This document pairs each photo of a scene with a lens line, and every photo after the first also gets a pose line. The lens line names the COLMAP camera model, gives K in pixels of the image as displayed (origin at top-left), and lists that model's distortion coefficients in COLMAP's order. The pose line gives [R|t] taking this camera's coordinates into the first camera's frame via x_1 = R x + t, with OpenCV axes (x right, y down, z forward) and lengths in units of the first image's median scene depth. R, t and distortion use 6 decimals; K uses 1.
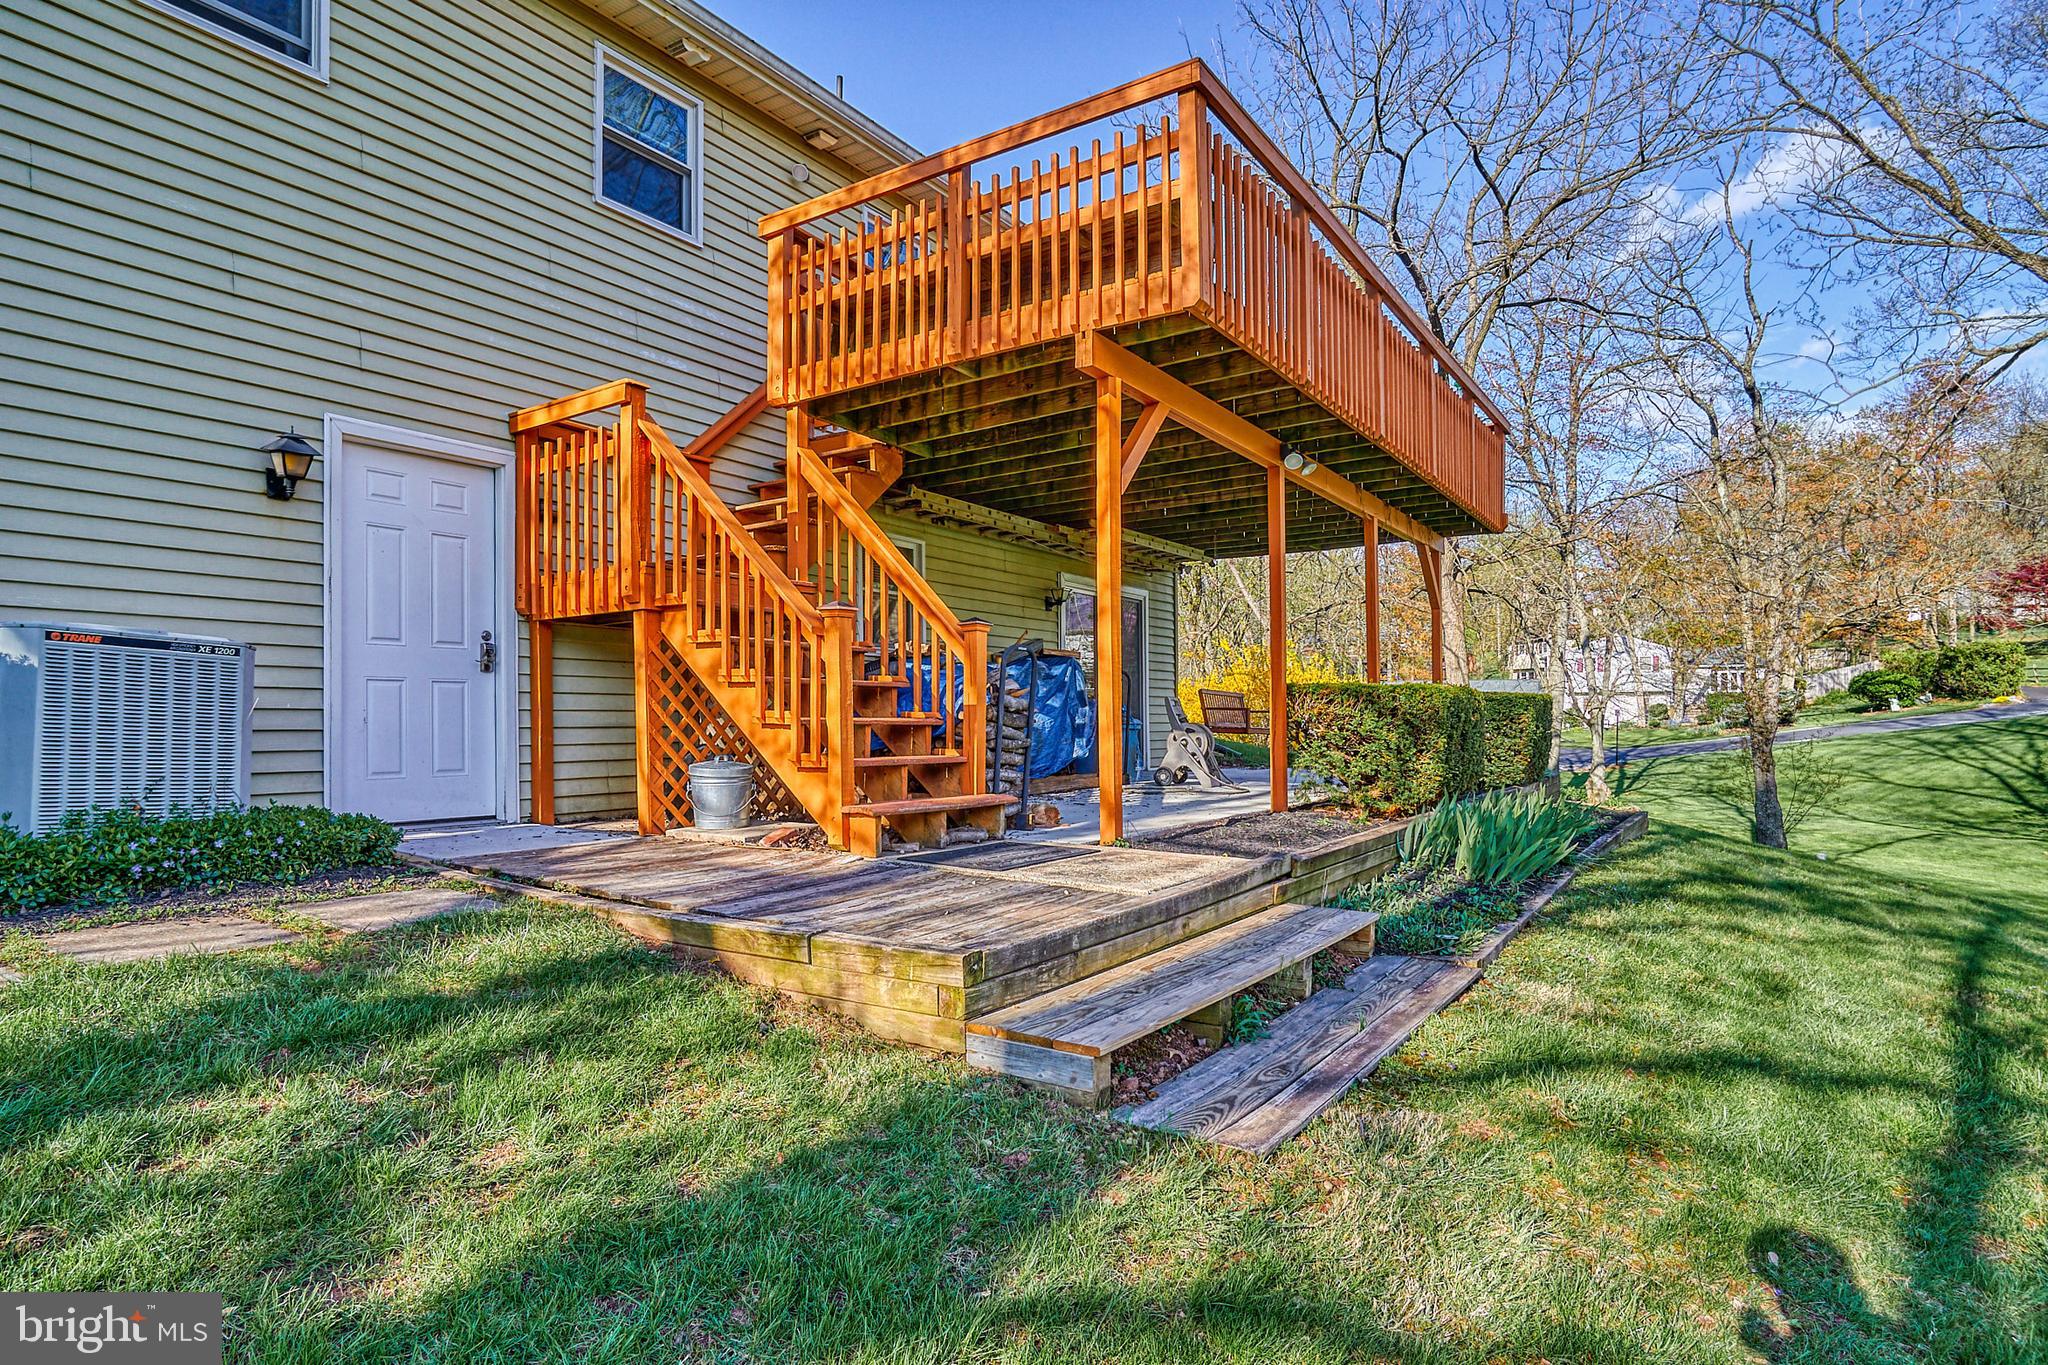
lens RADIAL K [[1099.5, 0, 1024.0], [0, 1099.5, 682.5], [0, 0, 1]] dist [-0.029390, 0.009282]
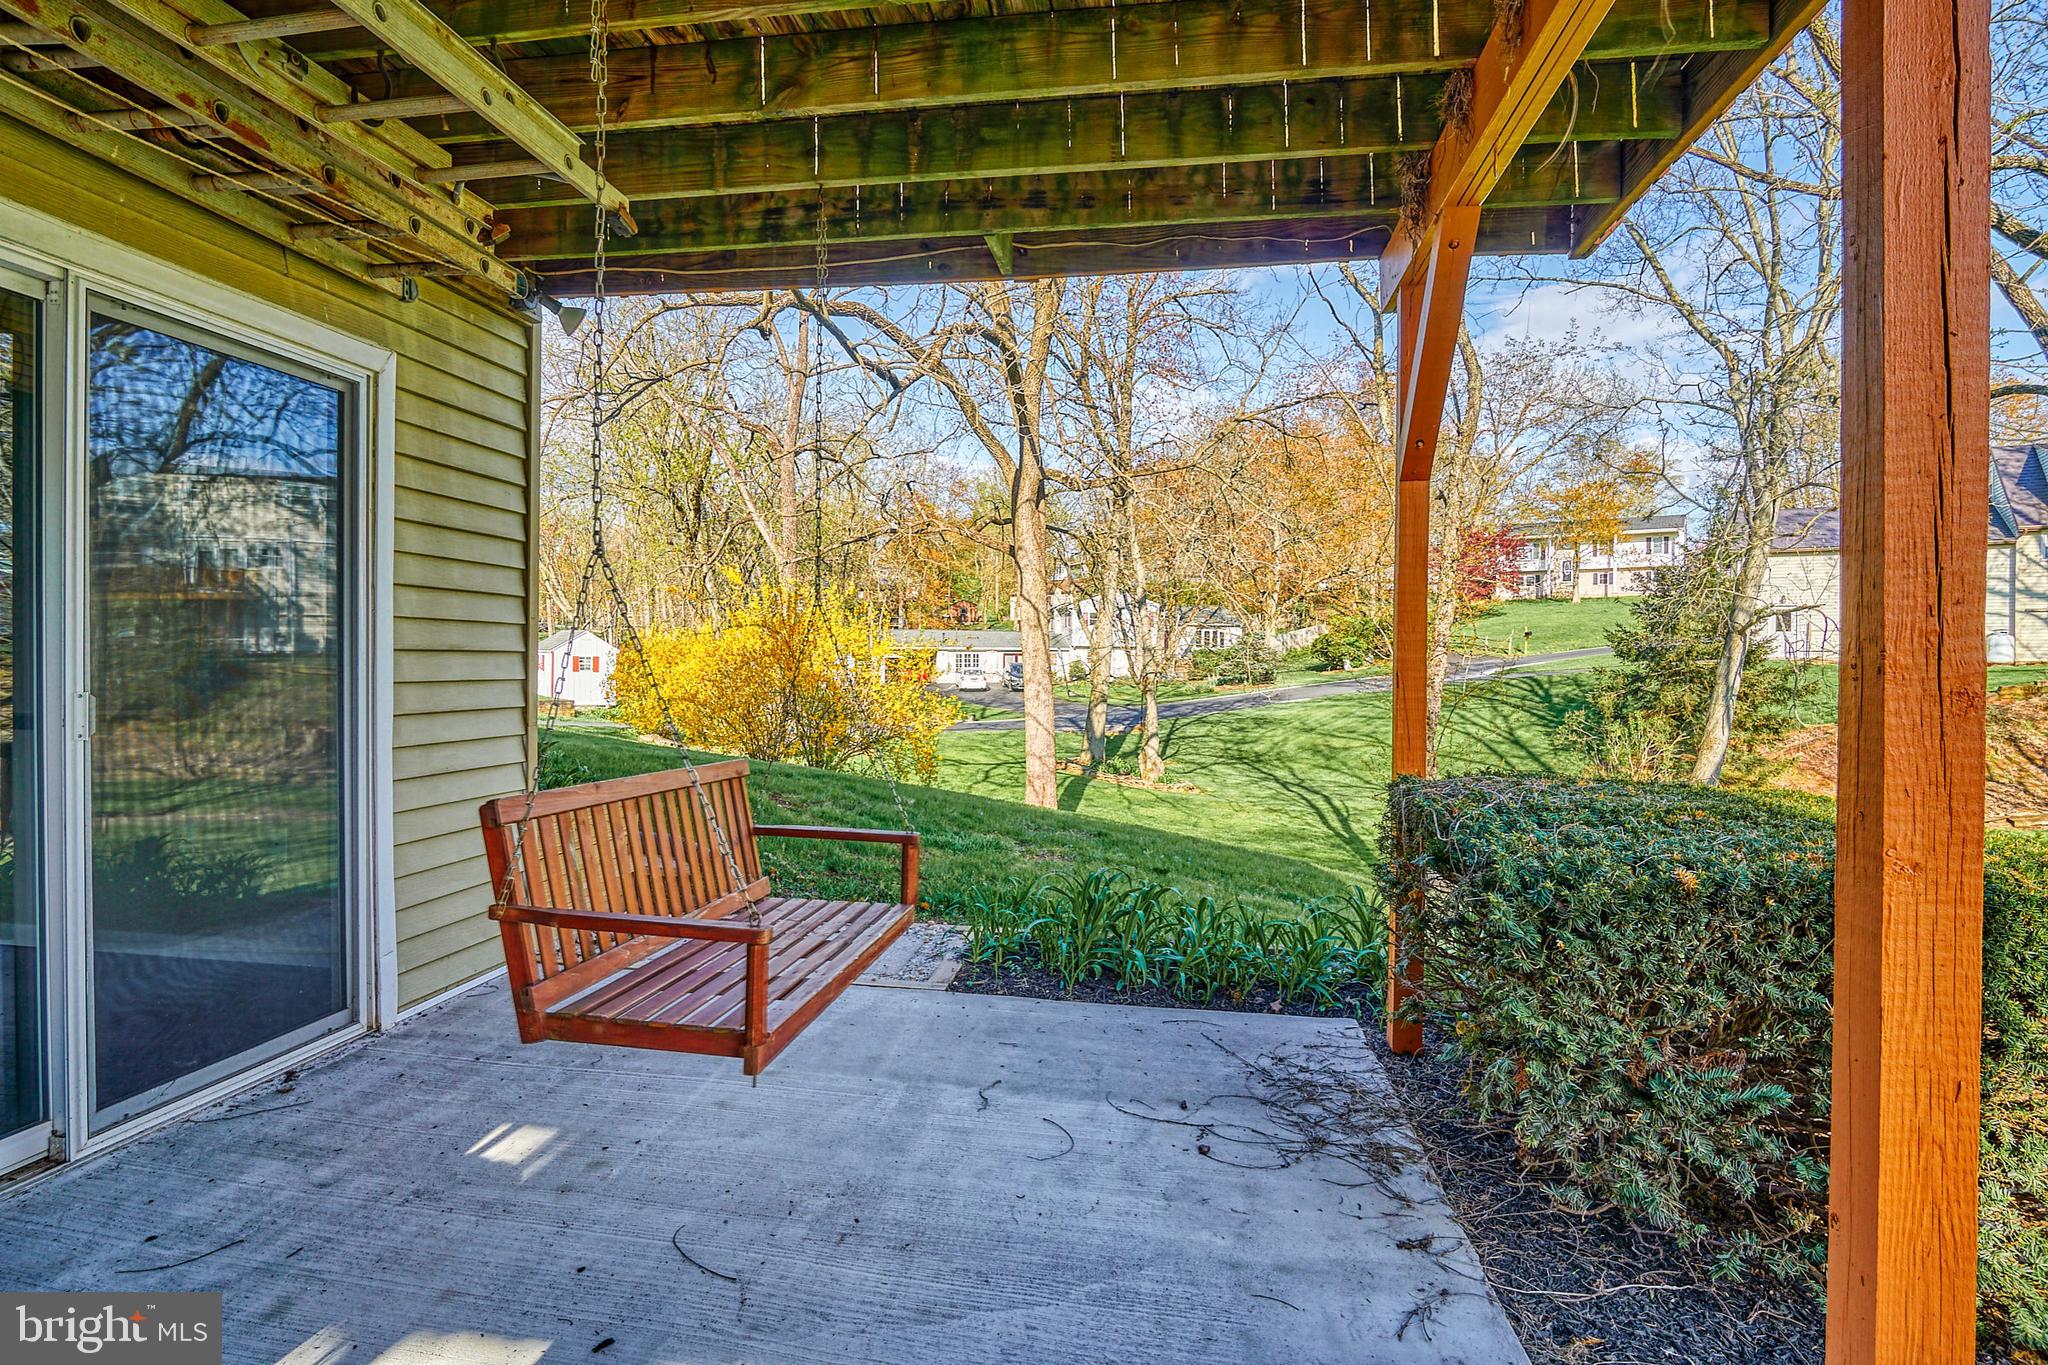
lens RADIAL K [[1109.8, 0, 1011.3], [0, 1109.8, 677.9], [0, 0, 1]] dist [-0.037387, 0.010733]
pose [[0.911276, 0.006181, 0.411749, 0.038972], [-0.024938, 0.998880, 0.040198, -0.004887], [-0.411039, -0.046900, 0.910410, 0.189366]]
